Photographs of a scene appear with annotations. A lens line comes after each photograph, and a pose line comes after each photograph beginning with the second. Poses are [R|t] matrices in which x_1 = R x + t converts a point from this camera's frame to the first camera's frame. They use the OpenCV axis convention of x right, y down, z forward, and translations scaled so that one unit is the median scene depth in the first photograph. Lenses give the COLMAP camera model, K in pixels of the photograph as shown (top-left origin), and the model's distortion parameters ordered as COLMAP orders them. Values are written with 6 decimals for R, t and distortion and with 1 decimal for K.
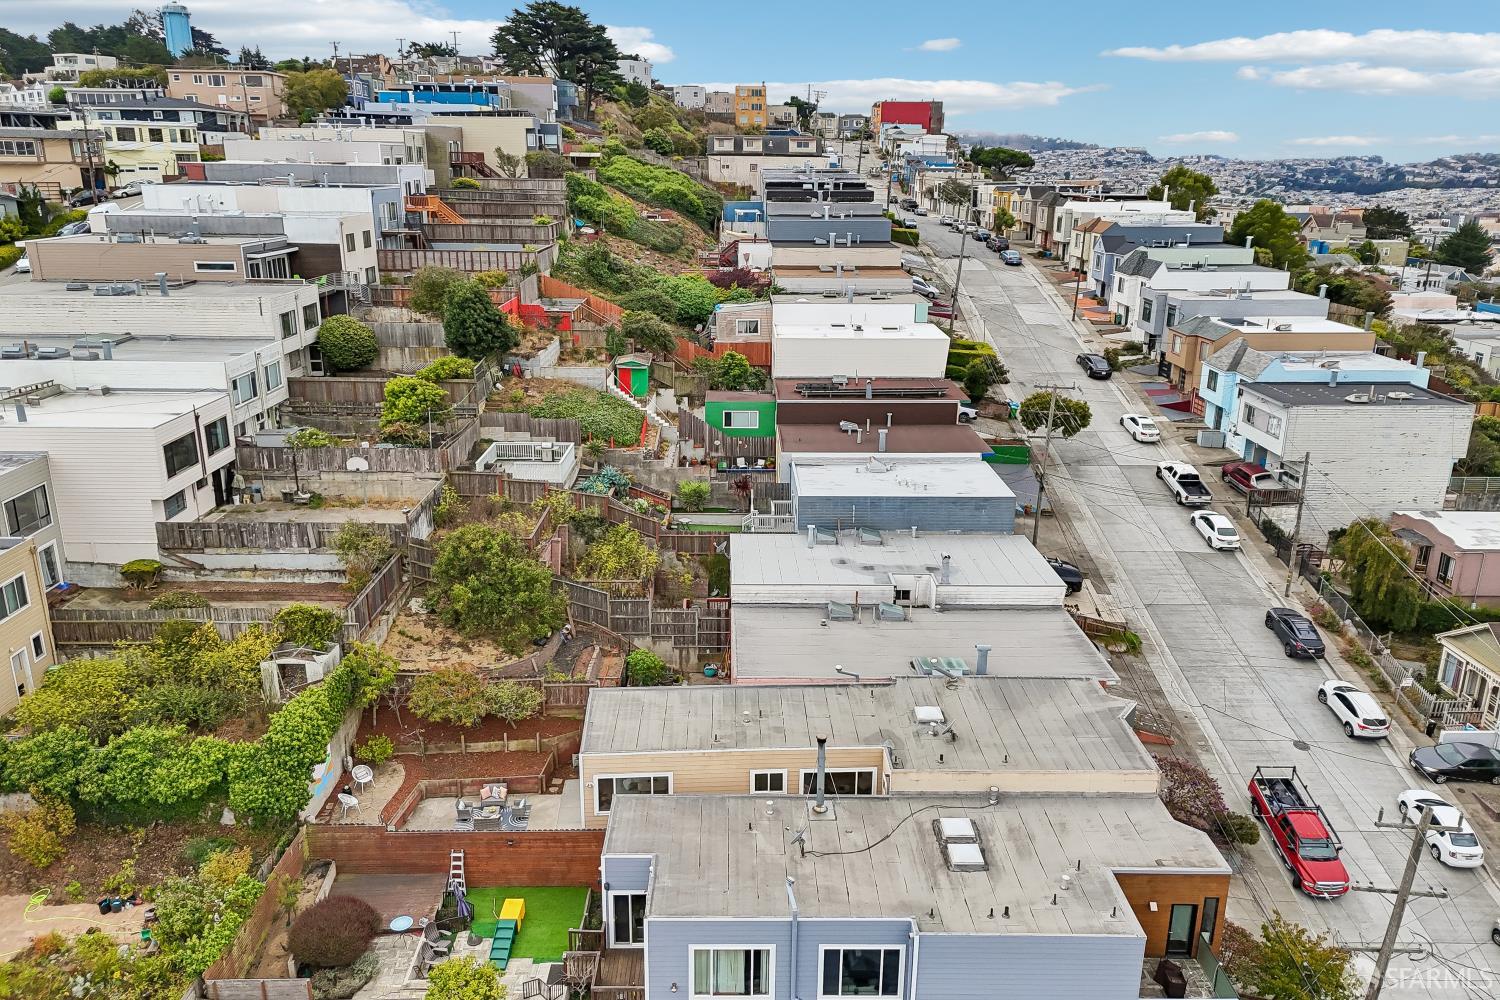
lens RADIAL K [[1101.3, 0, 747.9], [0, 1101.3, 499.6], [0, 0, 1]] dist [0.064561, -0.064779]
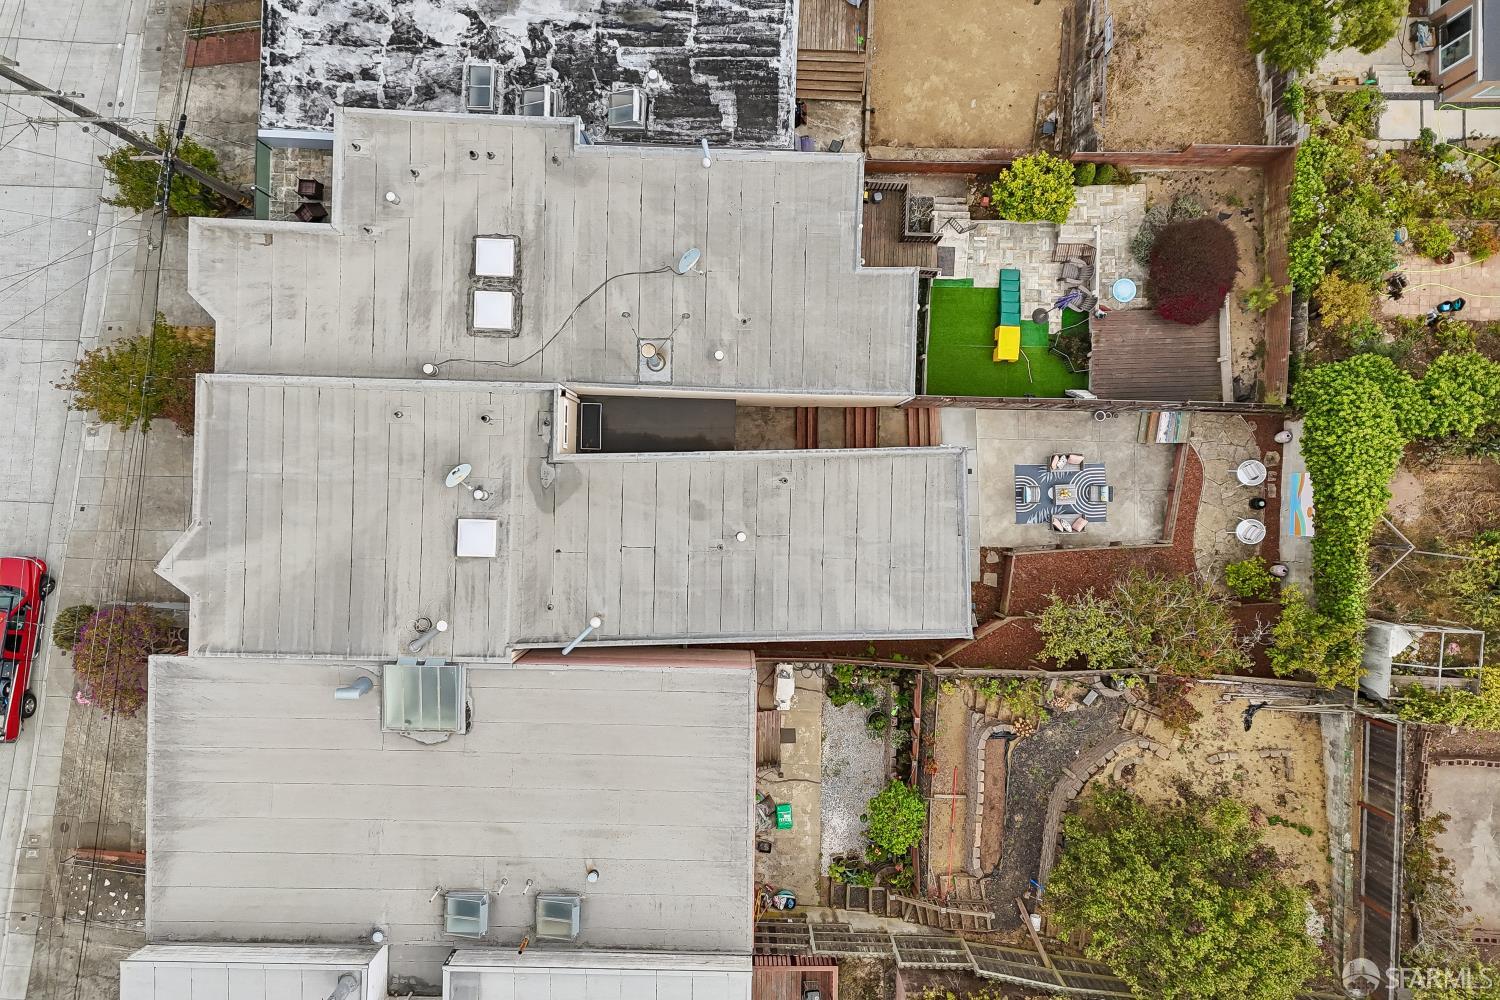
lens RADIAL K [[1101.3, 0, 755.4], [0, 1101.3, 504.8], [0, 0, 1]] dist [0.064561, -0.064779]
pose [[-0.999080, -0.037946, -0.019974, 0.002611], [-0.007664, -0.300285, 0.953819, -0.267547], [-0.042191, 0.953095, 0.299718, 0.443301]]
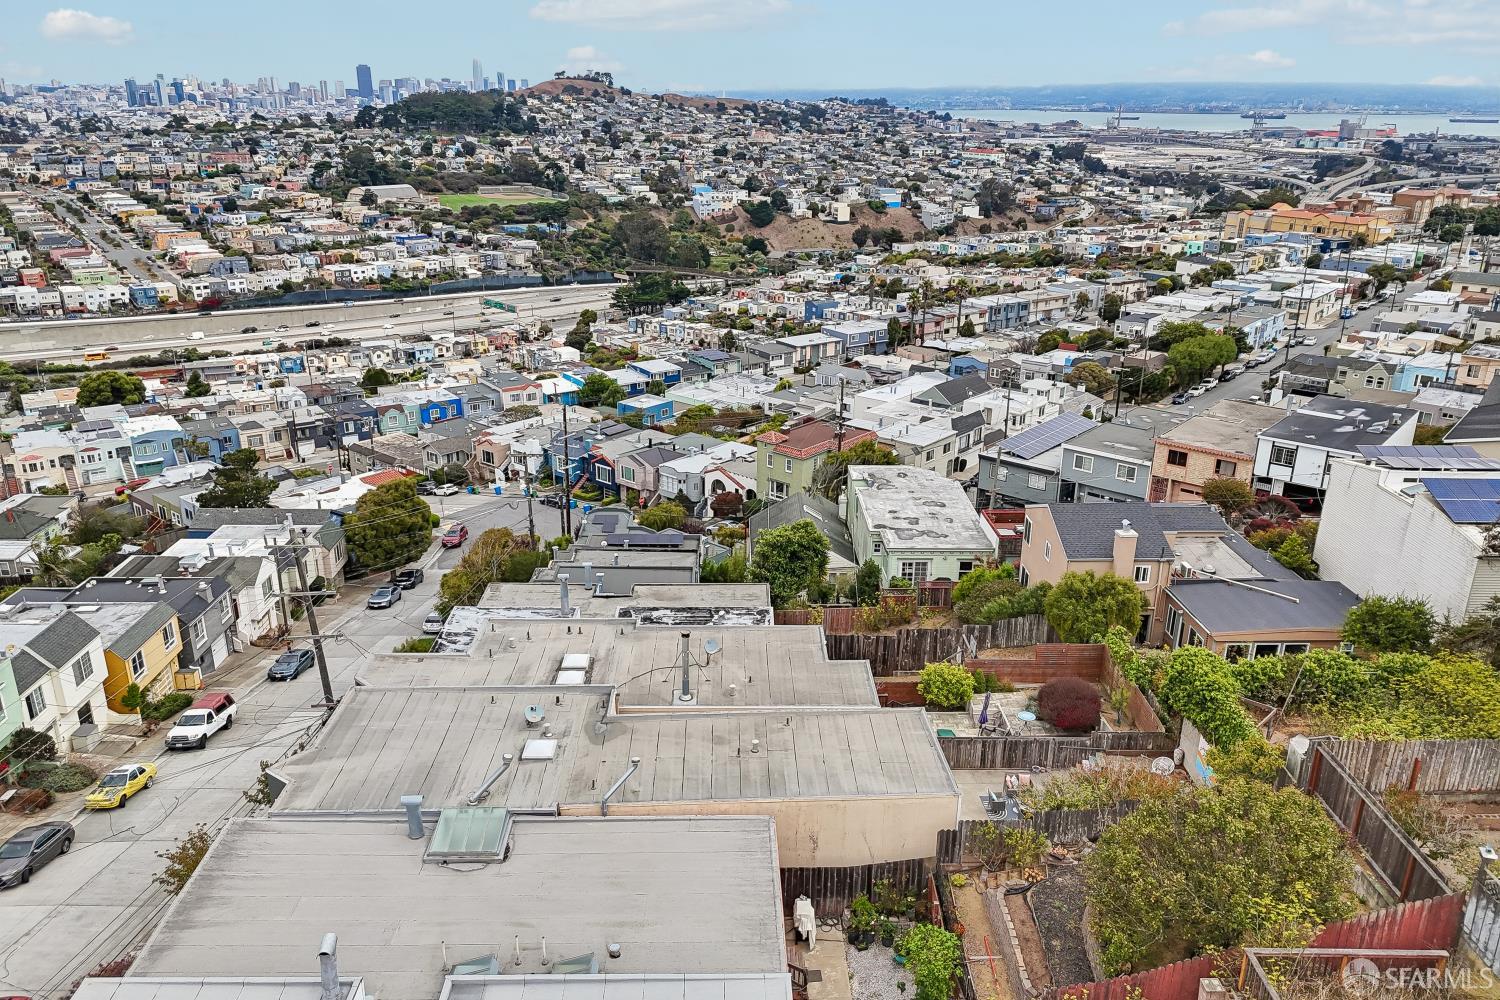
lens RADIAL K [[1101.3, 0, 756.0], [0, 1101.3, 498.2], [0, 0, 1]] dist [0.064561, -0.064779]
pose [[-0.999791, -0.012968, -0.015801, 0.008257], [-0.019855, 0.799865, 0.599851, -0.274249], [0.004860, 0.600040, -0.799955, 0.906142]]
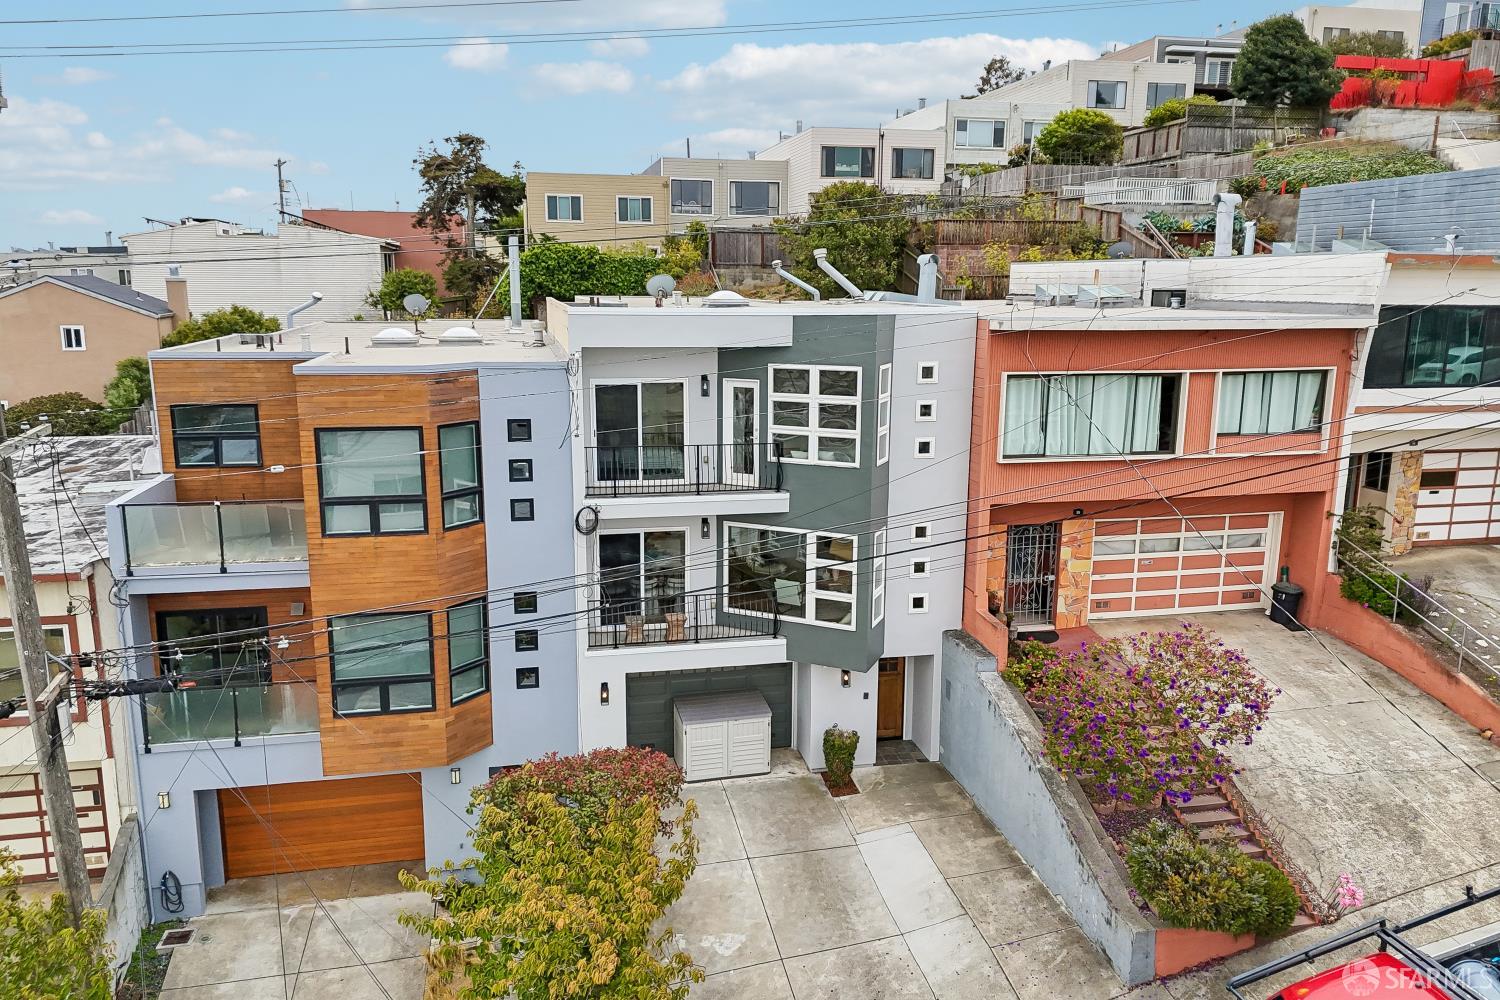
lens RADIAL K [[1101.3, 0, 748.6], [0, 1101.3, 498.1], [0, 0, 1]] dist [0.064561, -0.064779]
pose [[0.199507, 0.187630, -0.961765, 0.456821], [-0.291637, 0.948389, 0.124524, 0.126742], [0.935492, 0.255643, 0.243930, 0.513522]]
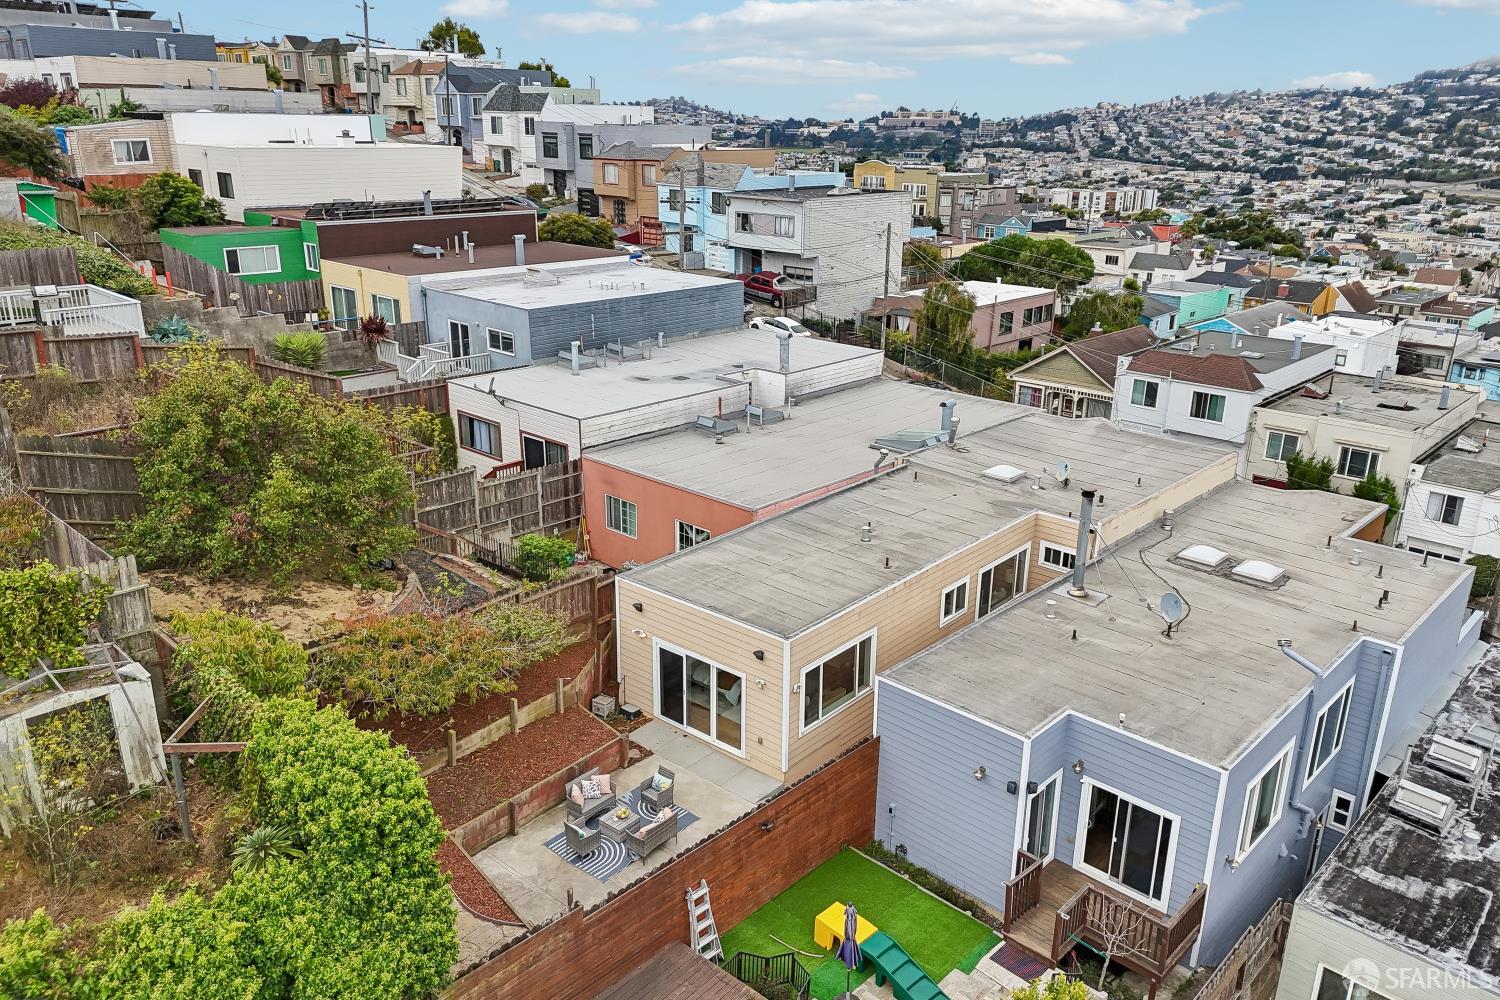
lens RADIAL K [[1101.3, 0, 749.3], [0, 1101.3, 503.3], [0, 0, 1]] dist [0.064561, -0.064779]
pose [[0.698425, -0.233884, 0.676388, -0.290764], [0.201803, 0.971103, 0.127414, 0.044750], [-0.686642, 0.047508, 0.725441, 0.320476]]
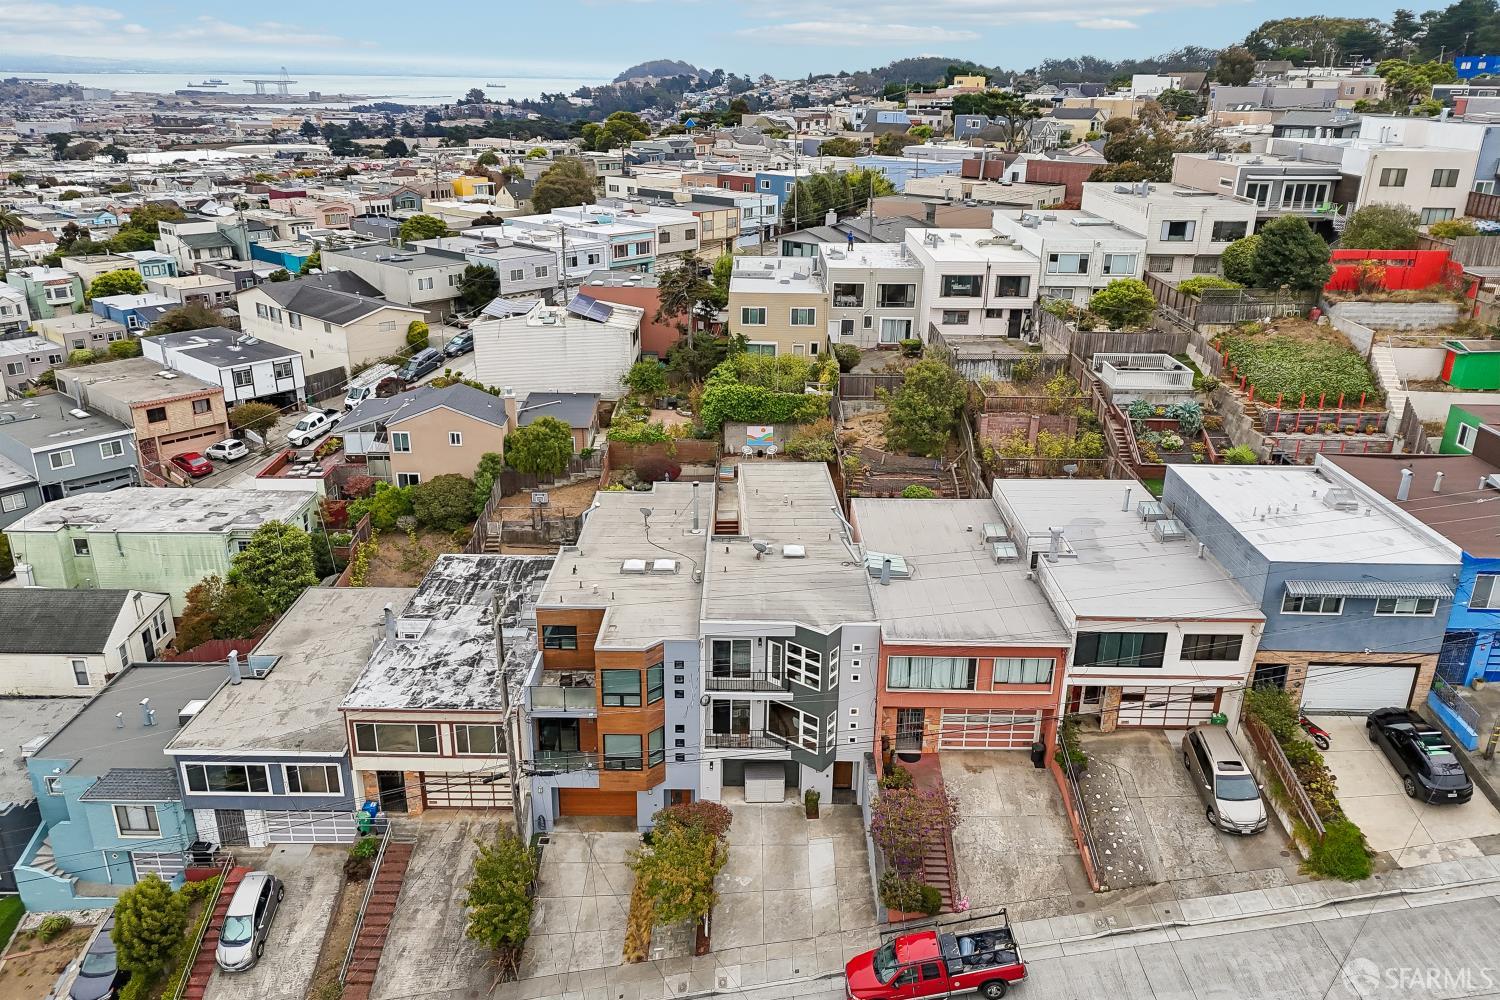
lens RADIAL K [[1101.3, 0, 747.7], [0, 1101.3, 483.6], [0, 0, 1]] dist [0.064561, -0.064779]
pose [[-0.015495, 0.338502, -0.940838, 0.748052], [-0.303969, 0.894821, 0.326952, -0.148743], [0.952556, 0.291052, 0.089029, 0.473797]]
